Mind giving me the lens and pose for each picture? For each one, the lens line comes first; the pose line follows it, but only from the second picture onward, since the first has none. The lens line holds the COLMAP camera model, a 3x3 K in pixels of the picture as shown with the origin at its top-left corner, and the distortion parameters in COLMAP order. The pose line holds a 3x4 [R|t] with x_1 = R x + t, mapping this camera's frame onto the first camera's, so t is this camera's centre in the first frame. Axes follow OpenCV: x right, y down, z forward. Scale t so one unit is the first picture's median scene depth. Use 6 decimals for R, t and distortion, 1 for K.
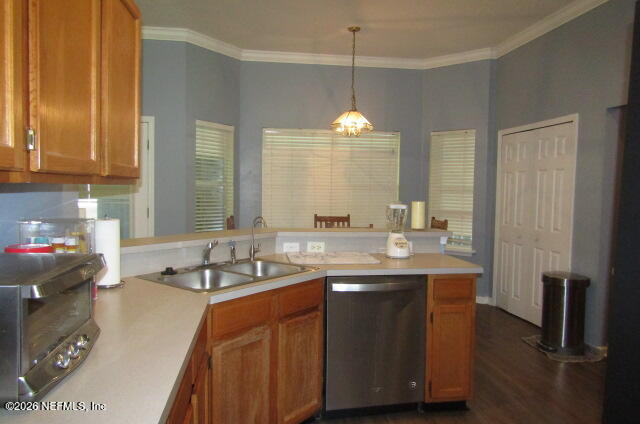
lens RADIAL K [[455.8, 0, 320.0], [0, 455.8, 212.0], [0, 0, 1]] dist [-0.005024, -0.001374]
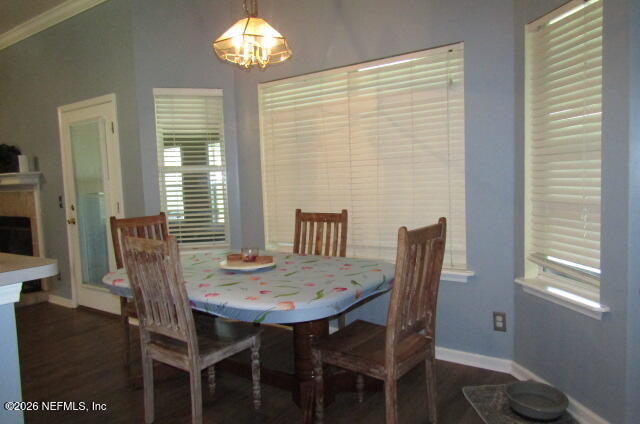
lens RADIAL K [[455.8, 0, 320.0], [0, 455.8, 212.0], [0, 0, 1]] dist [-0.005024, -0.001374]
pose [[0.730902, 0.007415, -0.682442, 0.423762], [0.013309, 0.999596, 0.025114, -0.006250], [0.682352, -0.027438, 0.730508, 0.563508]]
